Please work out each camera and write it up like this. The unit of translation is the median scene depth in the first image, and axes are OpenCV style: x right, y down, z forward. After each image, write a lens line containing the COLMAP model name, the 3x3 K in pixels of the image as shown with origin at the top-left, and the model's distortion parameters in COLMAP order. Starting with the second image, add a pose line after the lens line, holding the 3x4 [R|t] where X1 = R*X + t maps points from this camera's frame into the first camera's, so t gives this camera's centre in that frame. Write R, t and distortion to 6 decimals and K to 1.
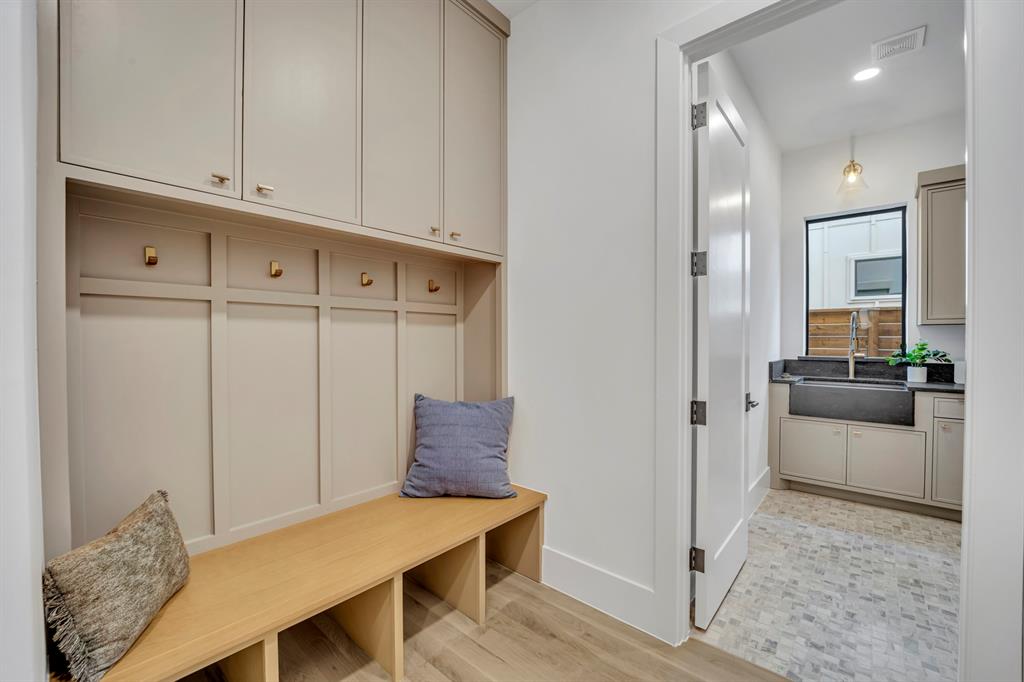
lens RADIAL K [[417.7, 0, 516.1], [0, 417.7, 343.7], [0, 0, 1]] dist [-0.020505, 0.000494]
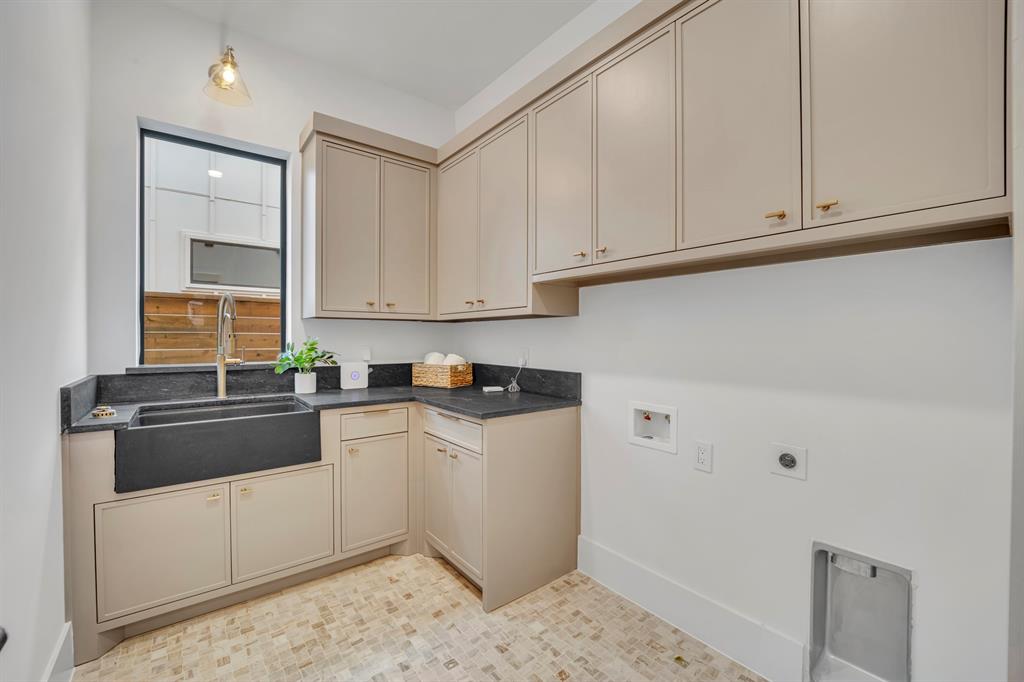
lens RADIAL K [[417.7, 0, 516.0], [0, 417.7, 340.4], [0, 0, 1]] dist [-0.020505, 0.000494]
pose [[0.179345, -0.010194, 0.983733, 0.273516], [0.008547, 0.999925, 0.008804, -0.006994], [-0.983749, 0.006829, 0.179419, 0.447945]]
